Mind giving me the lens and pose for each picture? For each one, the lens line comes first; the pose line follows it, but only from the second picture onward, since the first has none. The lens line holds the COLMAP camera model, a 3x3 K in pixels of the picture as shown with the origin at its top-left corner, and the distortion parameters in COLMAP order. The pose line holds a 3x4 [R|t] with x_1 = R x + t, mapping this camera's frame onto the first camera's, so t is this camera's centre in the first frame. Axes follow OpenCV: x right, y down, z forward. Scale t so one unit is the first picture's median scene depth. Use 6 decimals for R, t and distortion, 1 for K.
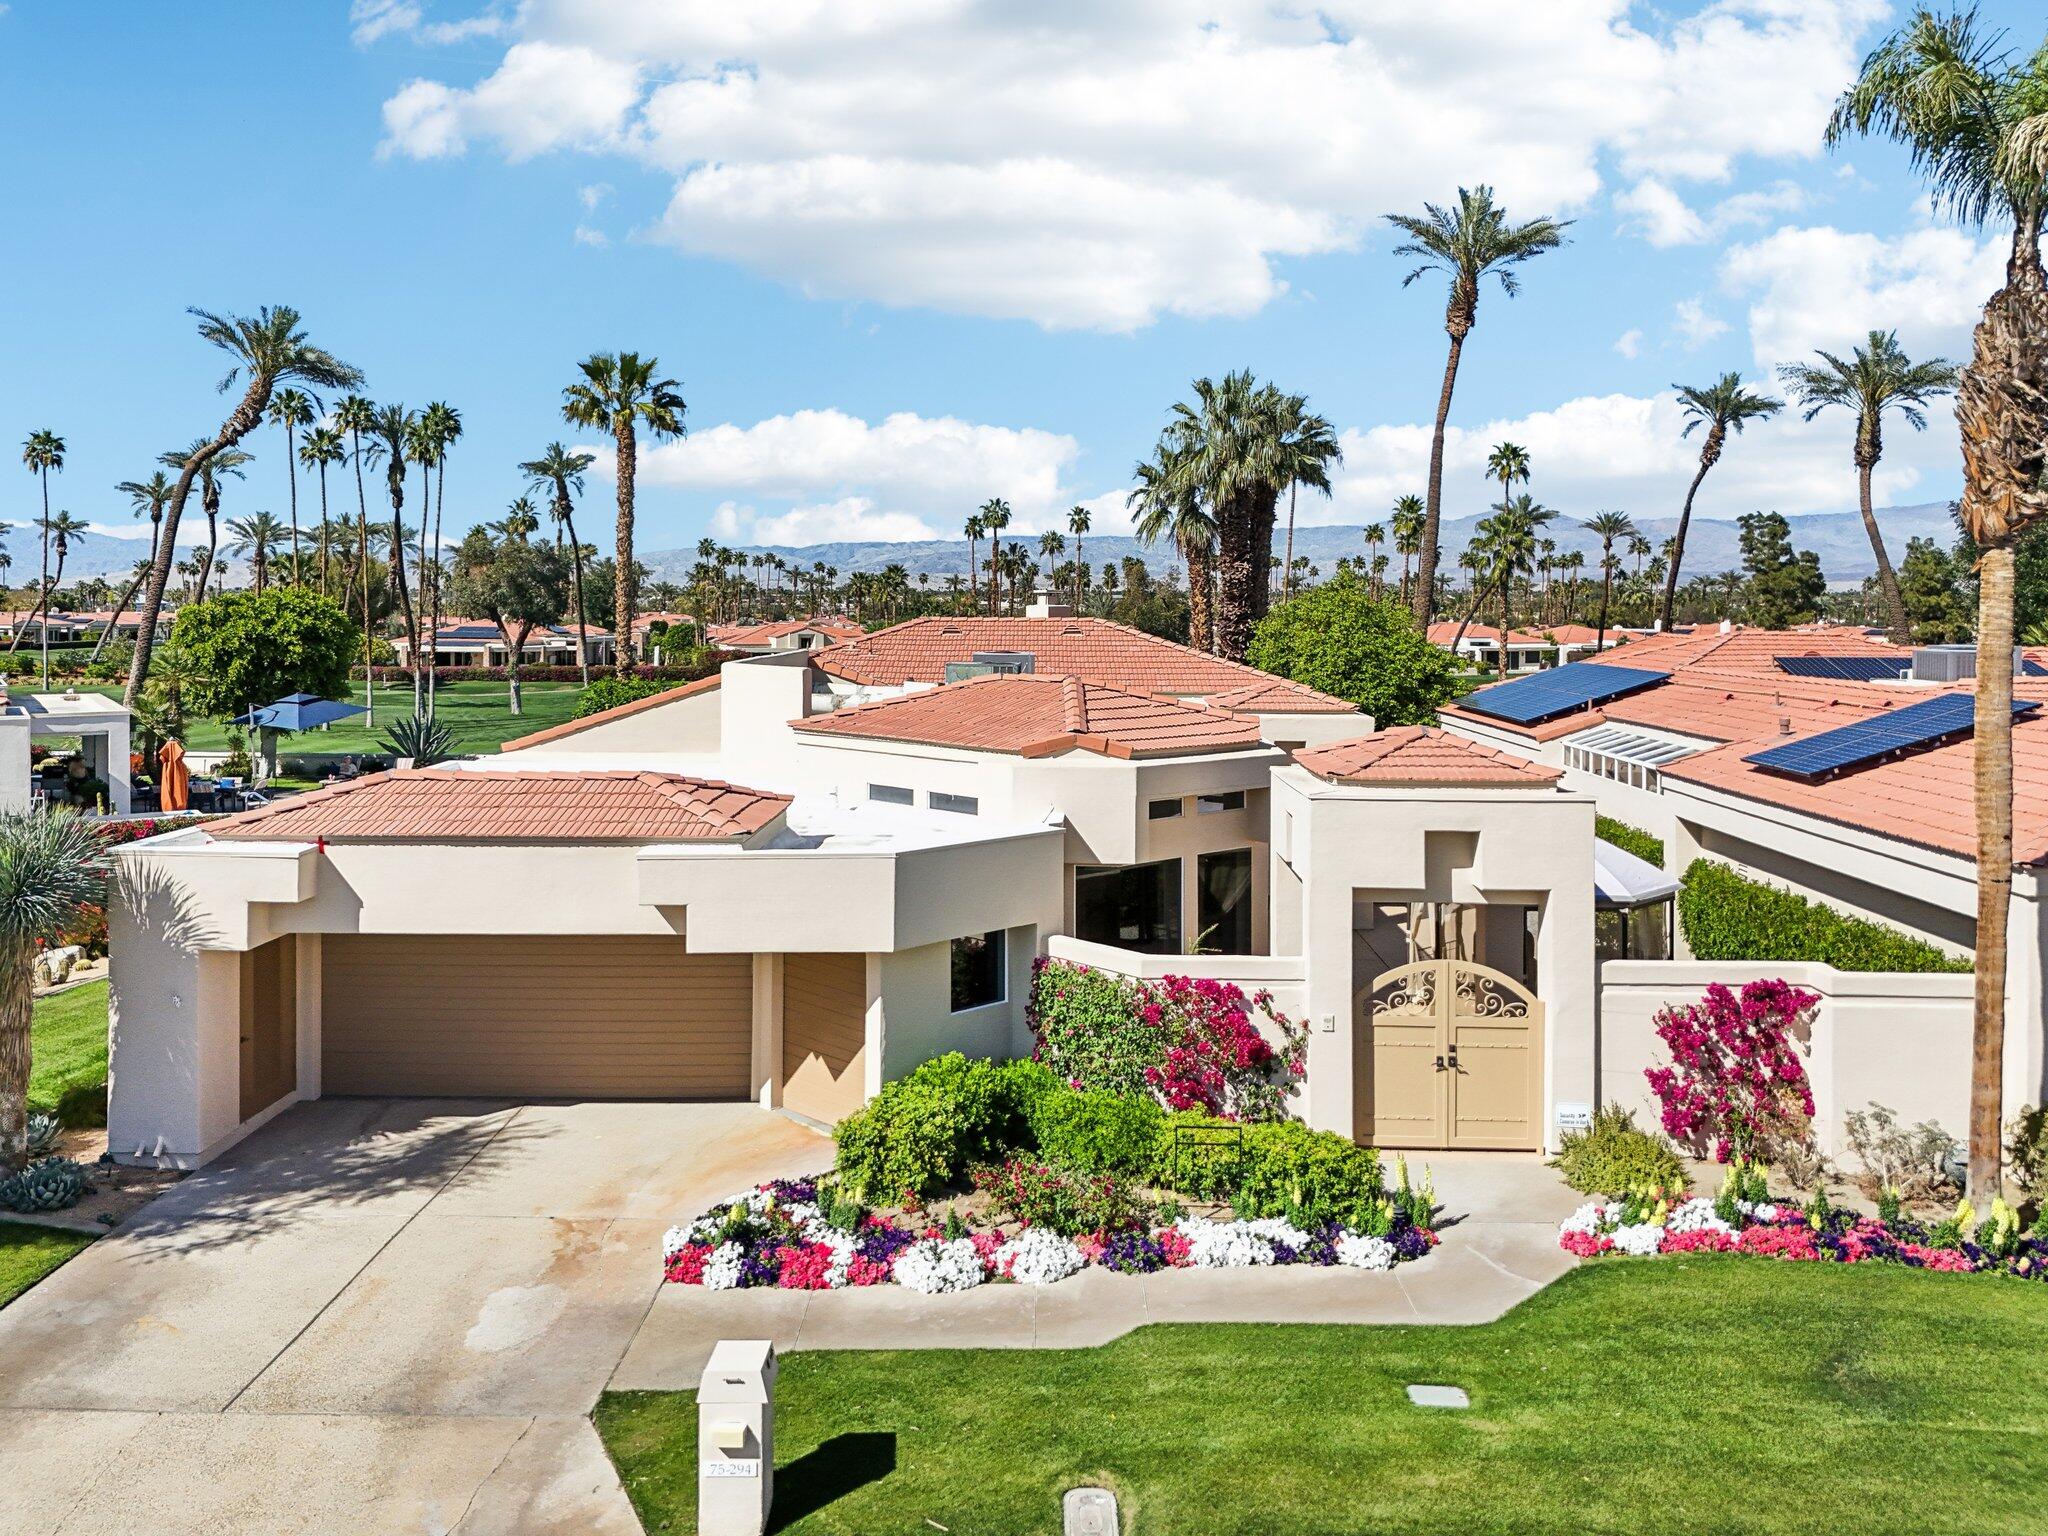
lens RADIAL K [[1553.1, 0, 1024.0], [0, 1553.1, 768.0], [0, 0, 1]] dist [0.067630, -0.062241]
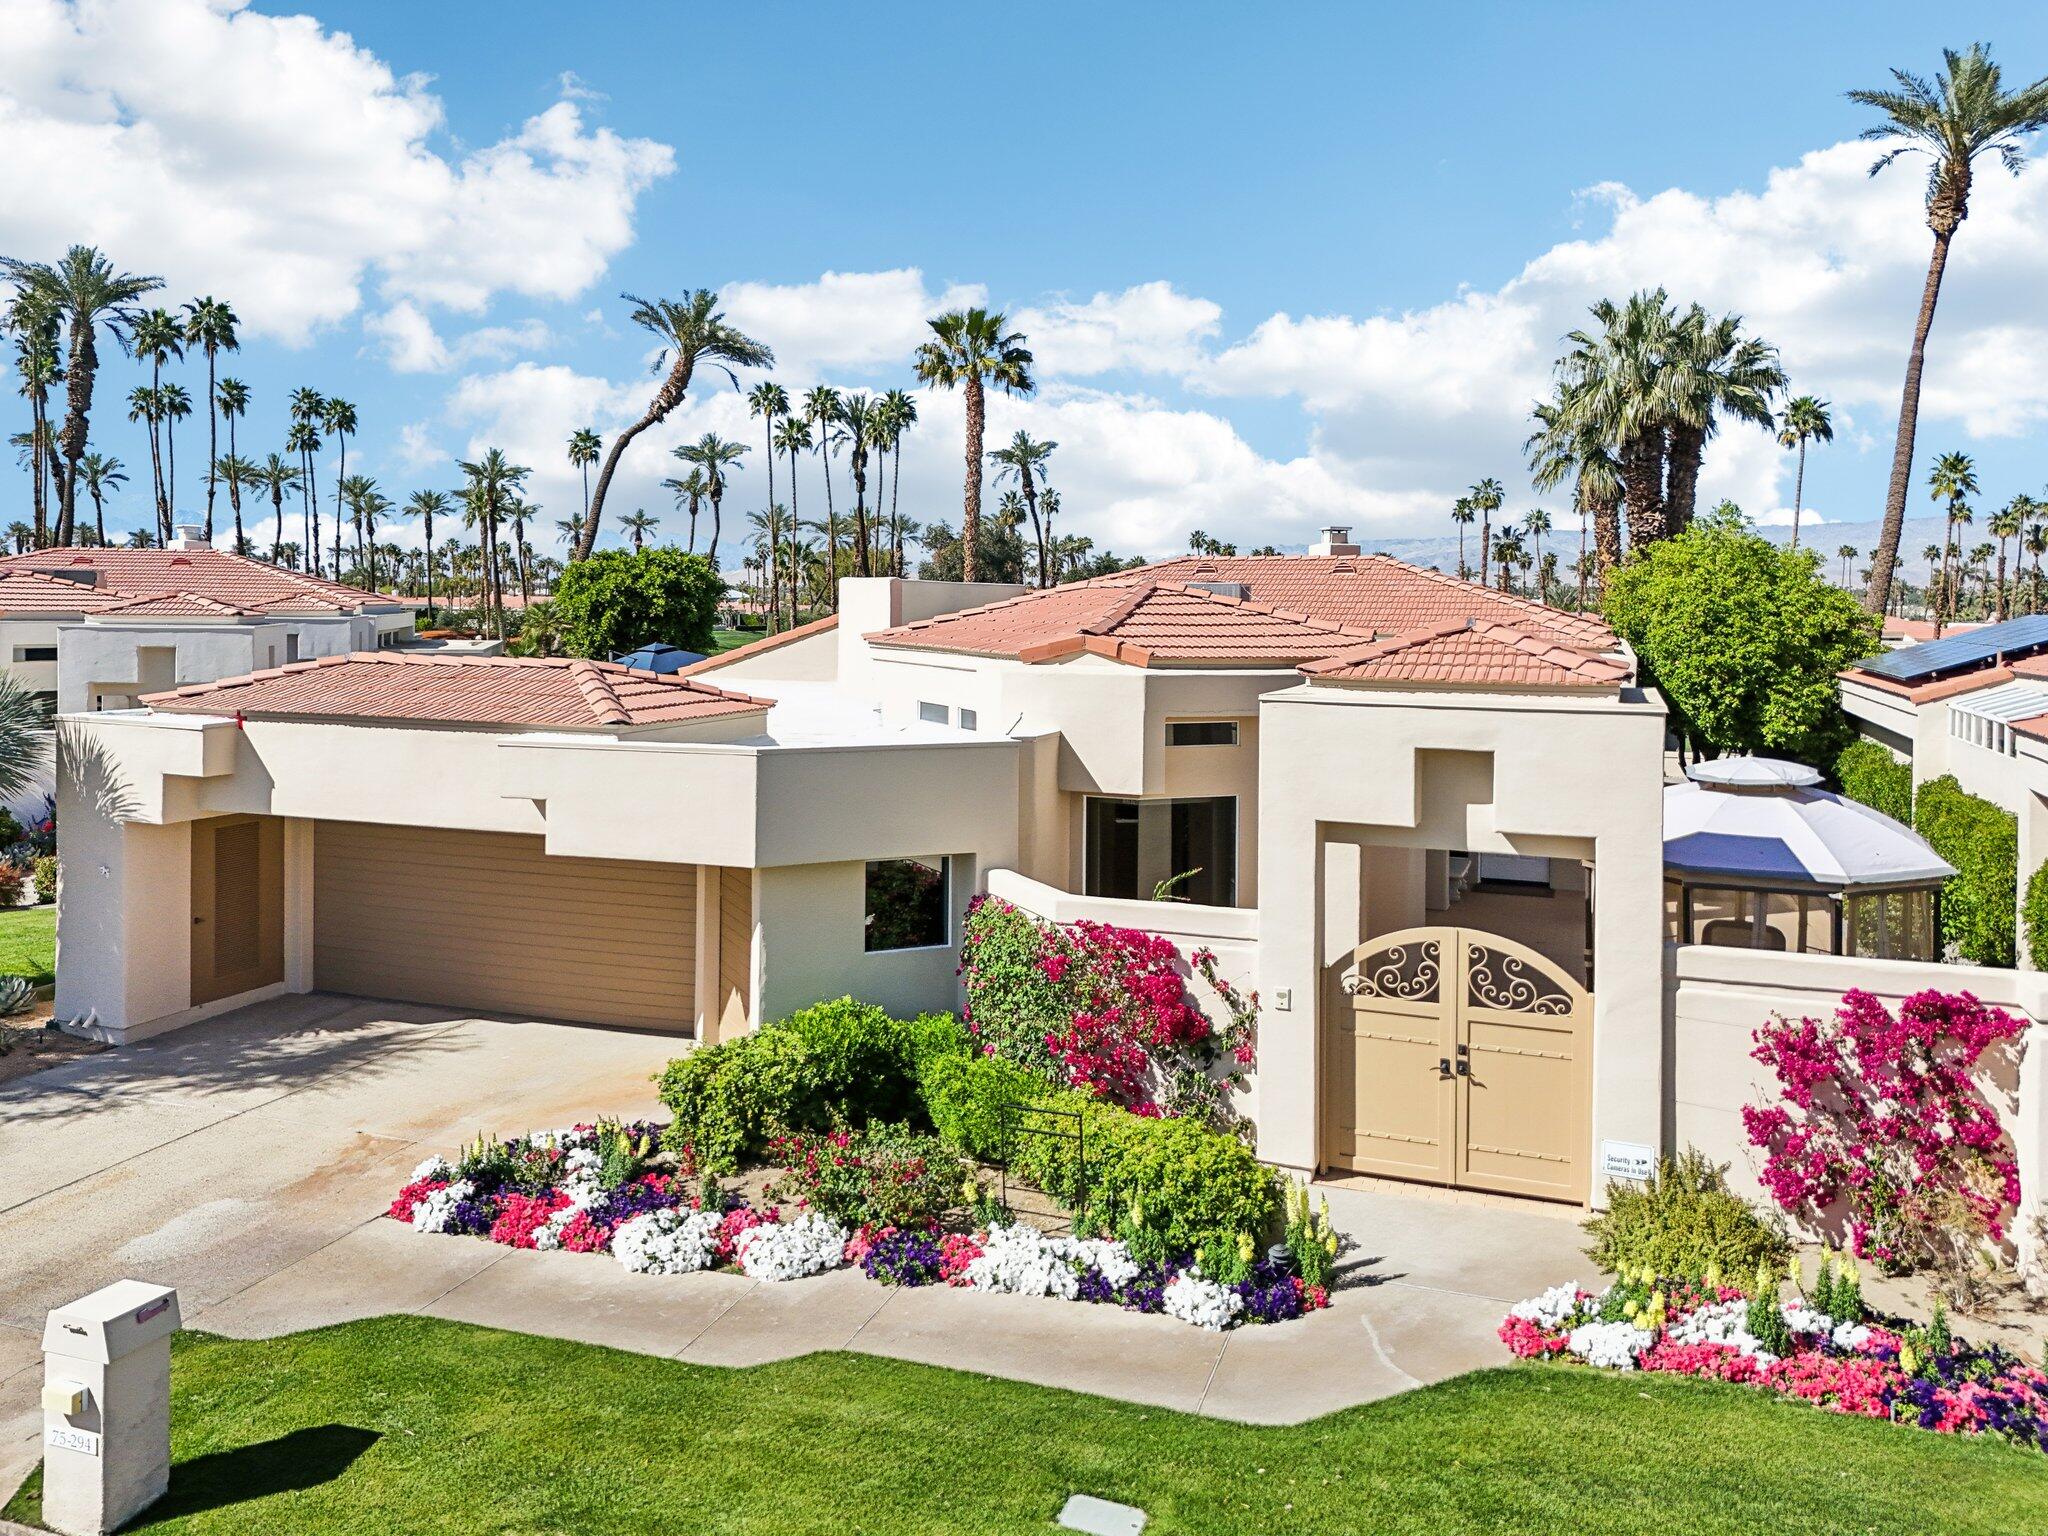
lens RADIAL K [[1558.1, 0, 1016.2], [0, 1558.1, 739.9], [0, 0, 1]] dist [0.070318, -0.065957]
pose [[0.947041, 0.035650, -0.319128, 0.308341], [-0.040543, 0.999140, -0.008701, 0.049707], [0.318543, 0.021179, 0.947672, 0.235344]]
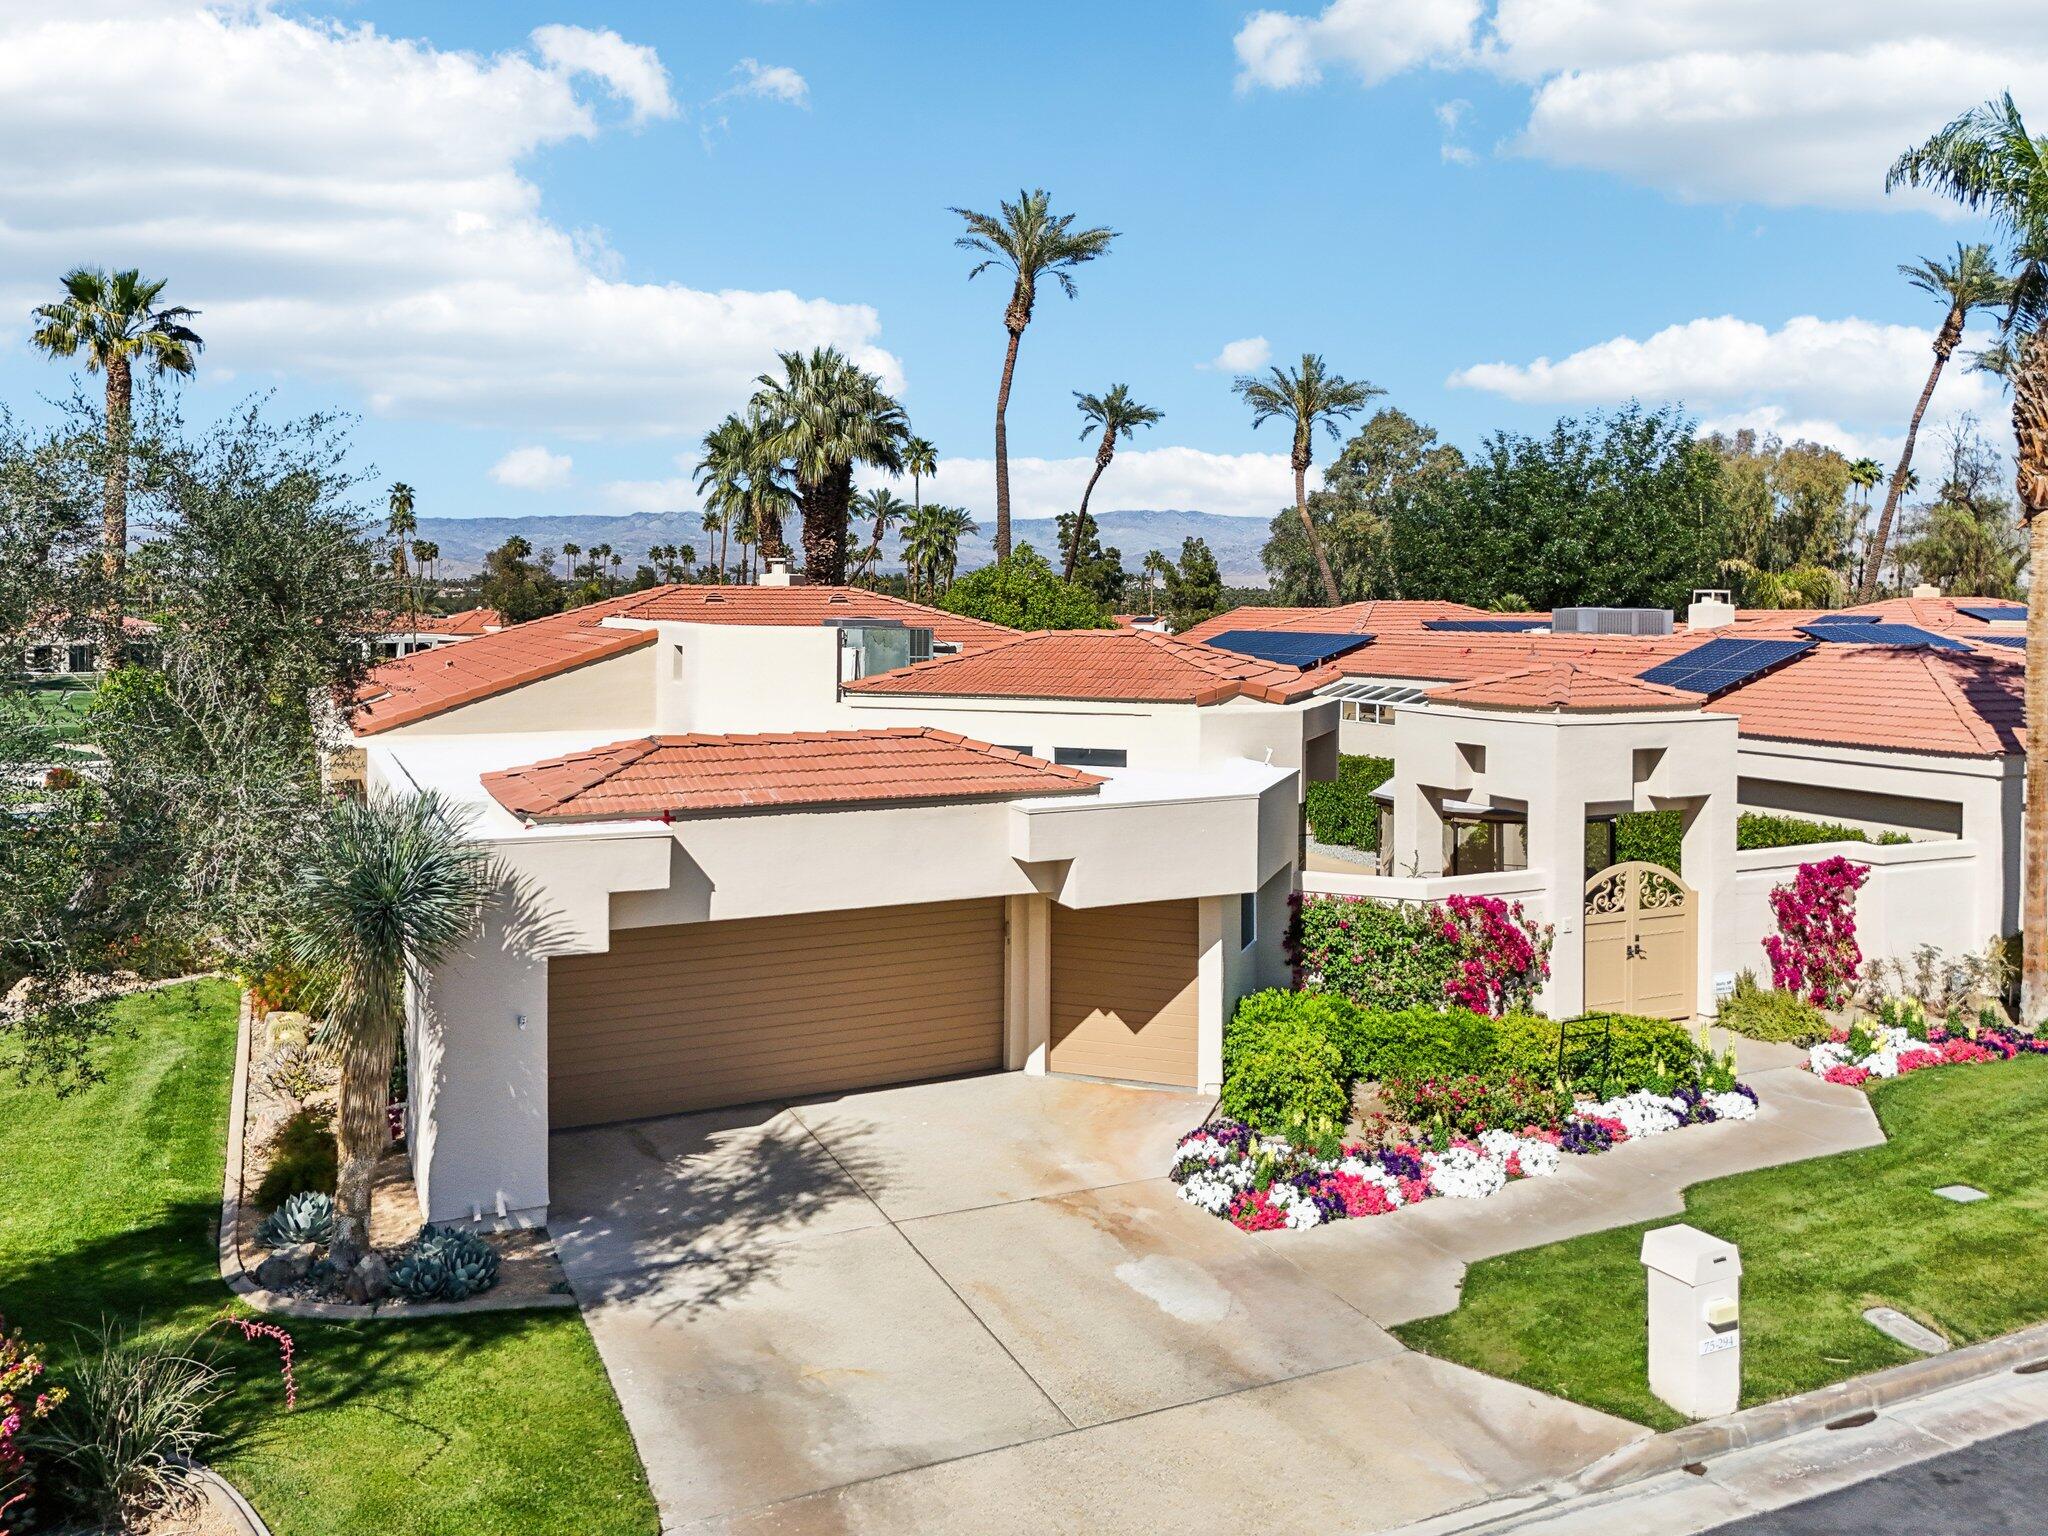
lens RADIAL K [[1553.1, 0, 1024.0], [0, 1553.1, 768.0], [0, 0, 1]] dist [0.067630, -0.062241]
pose [[0.900097, -0.048060, 0.433031, -0.634796], [0.045906, 0.998826, 0.015436, 0.015480], [-0.433265, 0.005985, 0.901247, 0.153528]]
